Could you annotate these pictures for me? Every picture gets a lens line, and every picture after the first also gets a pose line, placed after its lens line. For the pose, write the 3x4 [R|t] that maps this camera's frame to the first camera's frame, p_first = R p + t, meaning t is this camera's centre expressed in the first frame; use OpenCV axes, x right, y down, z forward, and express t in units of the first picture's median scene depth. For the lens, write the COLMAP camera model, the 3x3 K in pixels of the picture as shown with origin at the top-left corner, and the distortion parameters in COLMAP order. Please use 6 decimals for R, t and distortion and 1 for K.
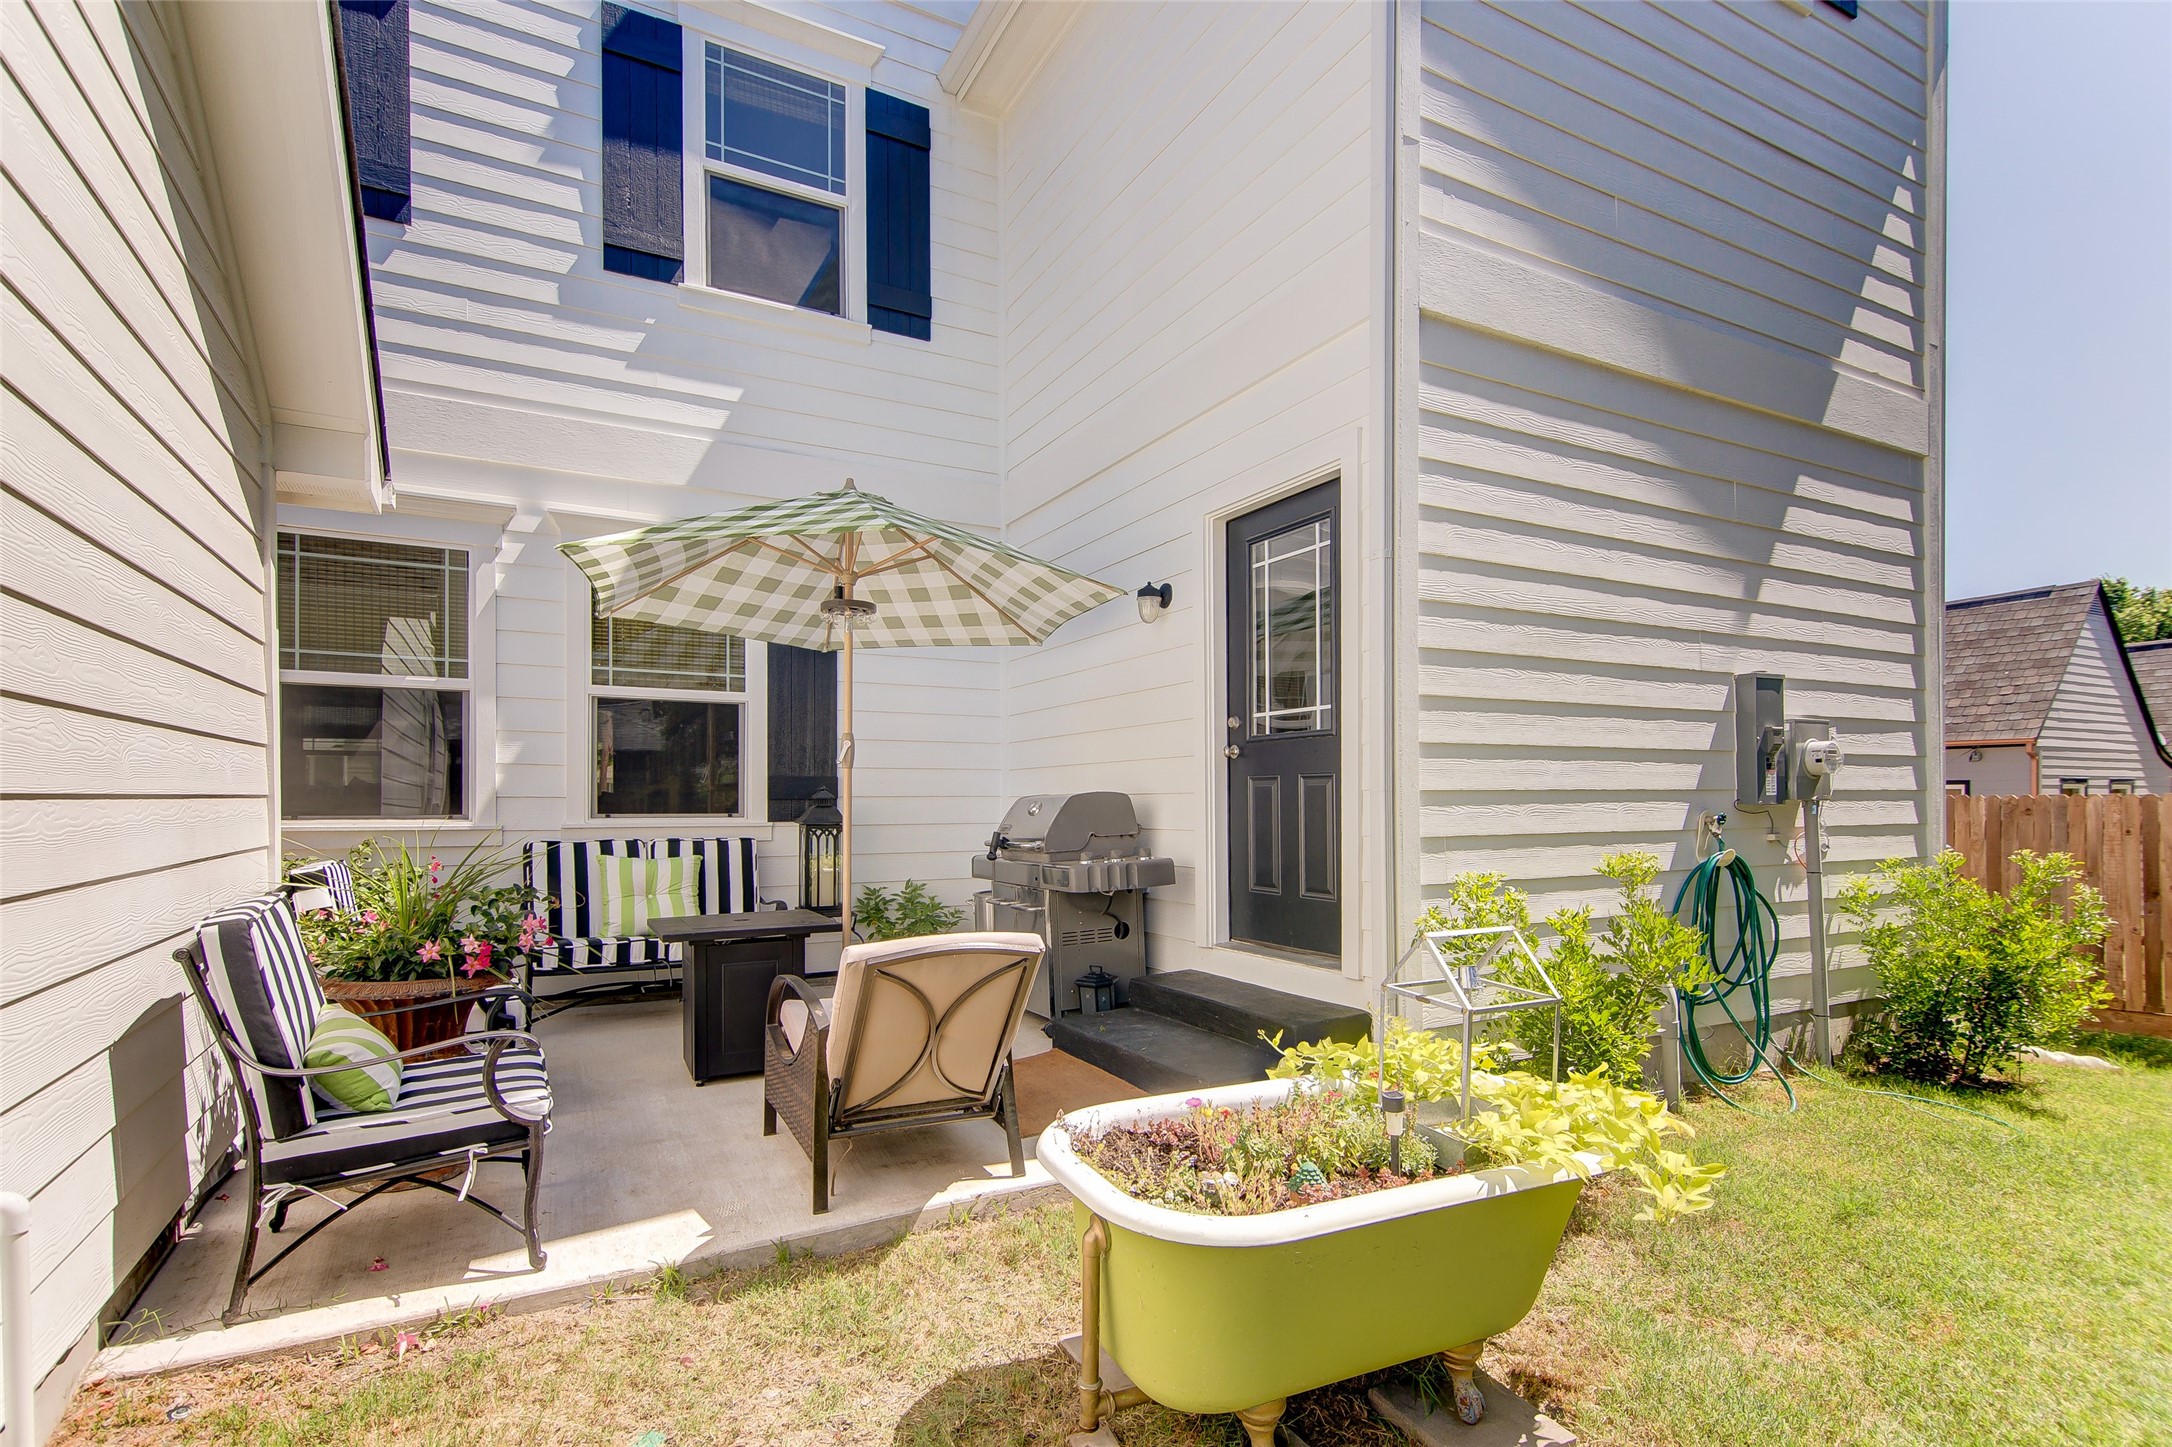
lens RADIAL K [[1092.5, 0, 1088.8], [0, 1092.5, 799.3], [0, 0, 1]] dist [-0.050114, -0.000089]
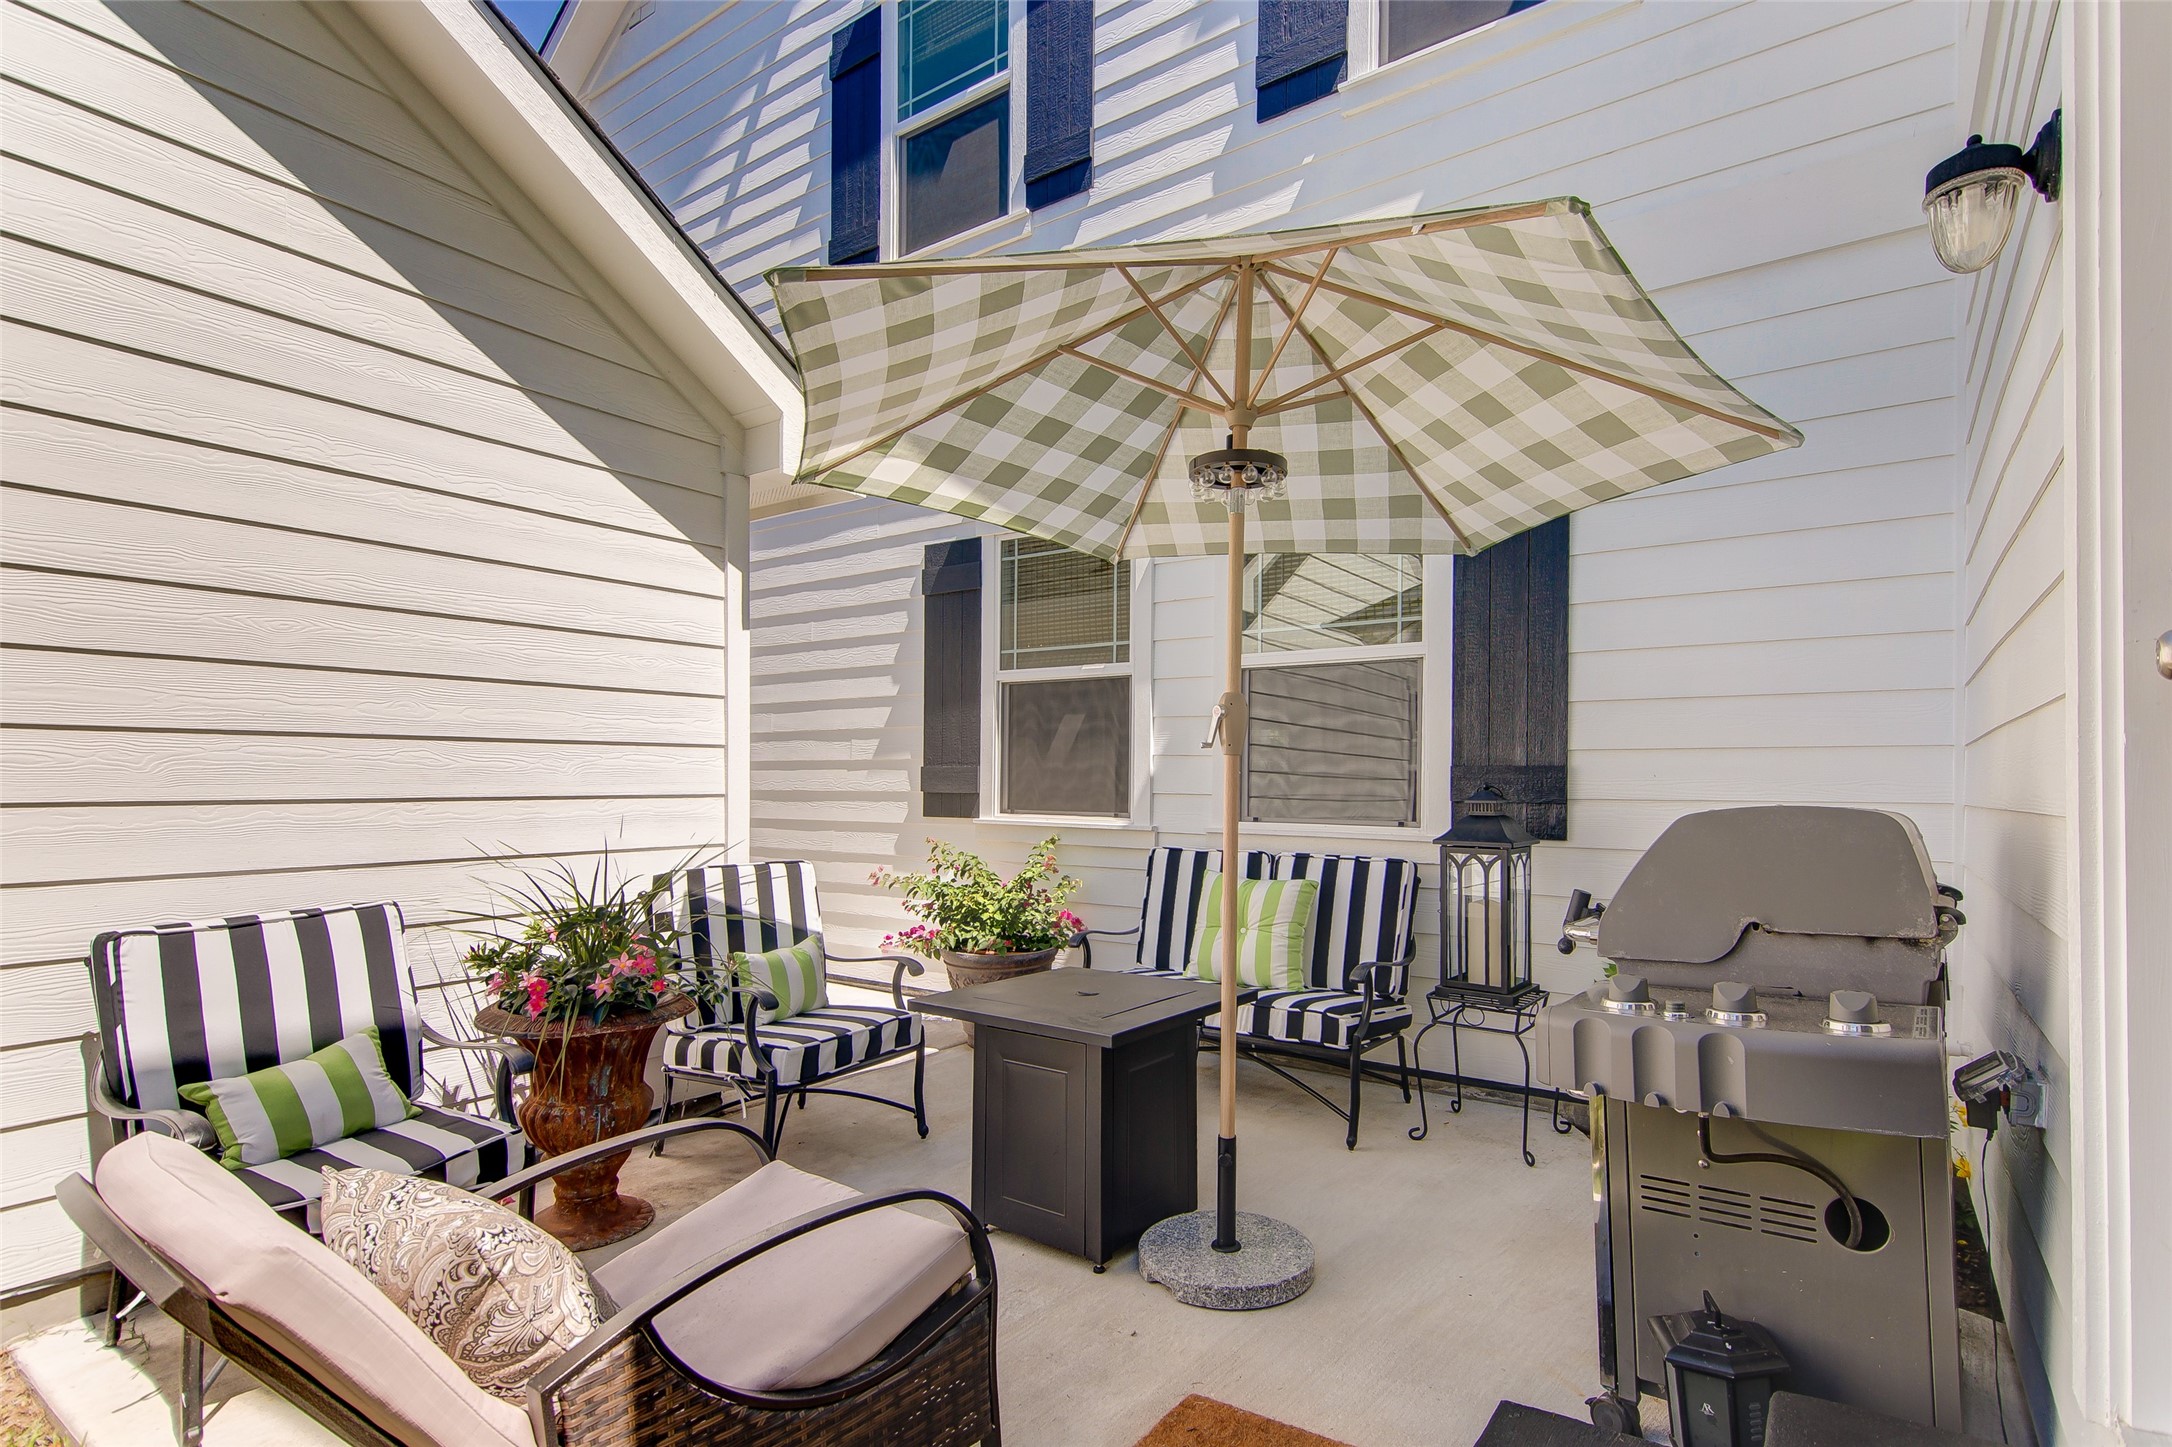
lens RADIAL K [[1045.8, 0, 1089.1], [0, 1045.8, 776.8], [0, 0, 1]] dist [0.001092, 0.000283]
pose [[0.432685, -0.002781, -0.901541, 0.195918], [-0.002645, 0.999987, -0.004354, -0.012270], [0.901541, 0.004269, 0.432672, 0.589149]]
